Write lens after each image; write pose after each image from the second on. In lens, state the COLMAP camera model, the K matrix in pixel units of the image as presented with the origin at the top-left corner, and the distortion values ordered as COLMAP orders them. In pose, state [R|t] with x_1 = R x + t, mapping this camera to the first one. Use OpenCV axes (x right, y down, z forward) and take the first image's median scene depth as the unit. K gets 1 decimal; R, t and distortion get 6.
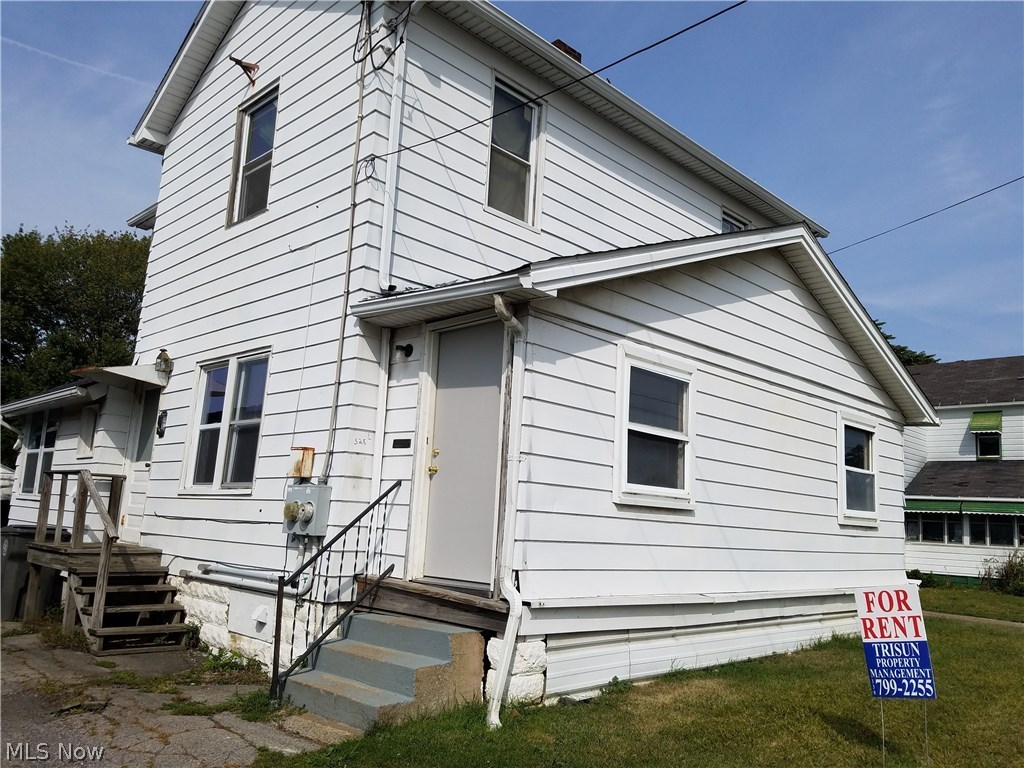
lens RADIAL K [[798.4, 0, 516.7], [0, 798.4, 411.3], [0, 0, 1]] dist [0.253344, -0.472452]
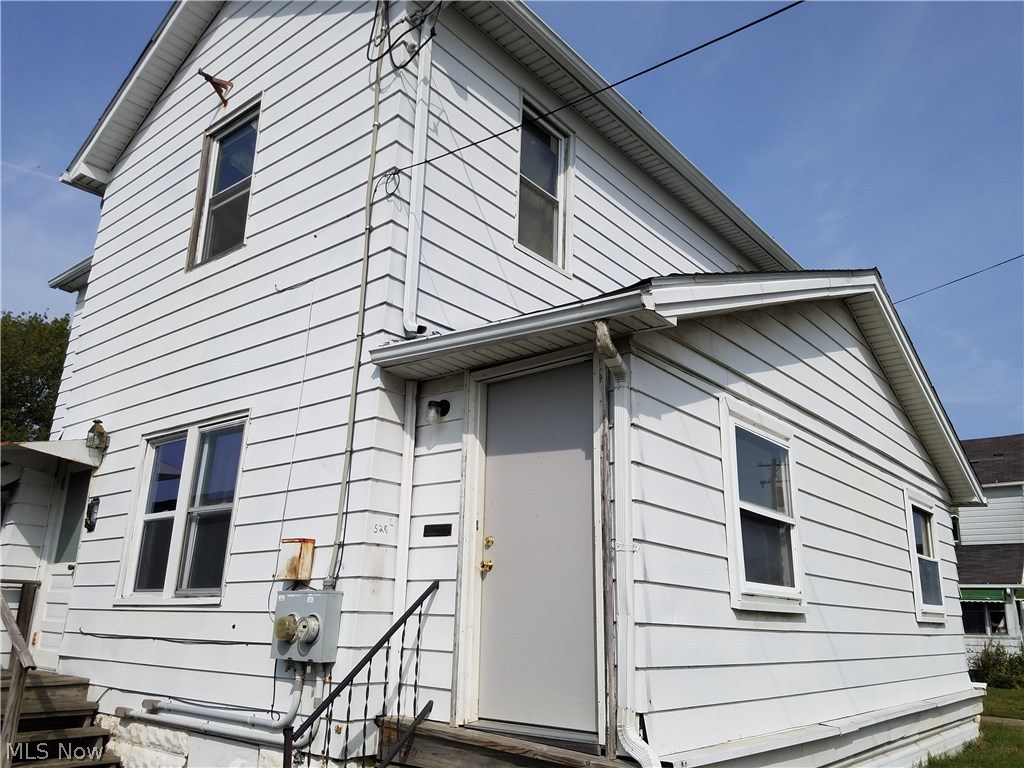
lens RADIAL K [[795.8, 0, 507.4], [0, 795.8, 415.7], [0, 0, 1]] dist [0.214711, -0.373559]
pose [[0.995724, -0.002449, 0.092344, -0.136828], [0.012408, 0.994136, -0.107420, 0.013675], [-0.091539, 0.108107, 0.989916, 0.224996]]
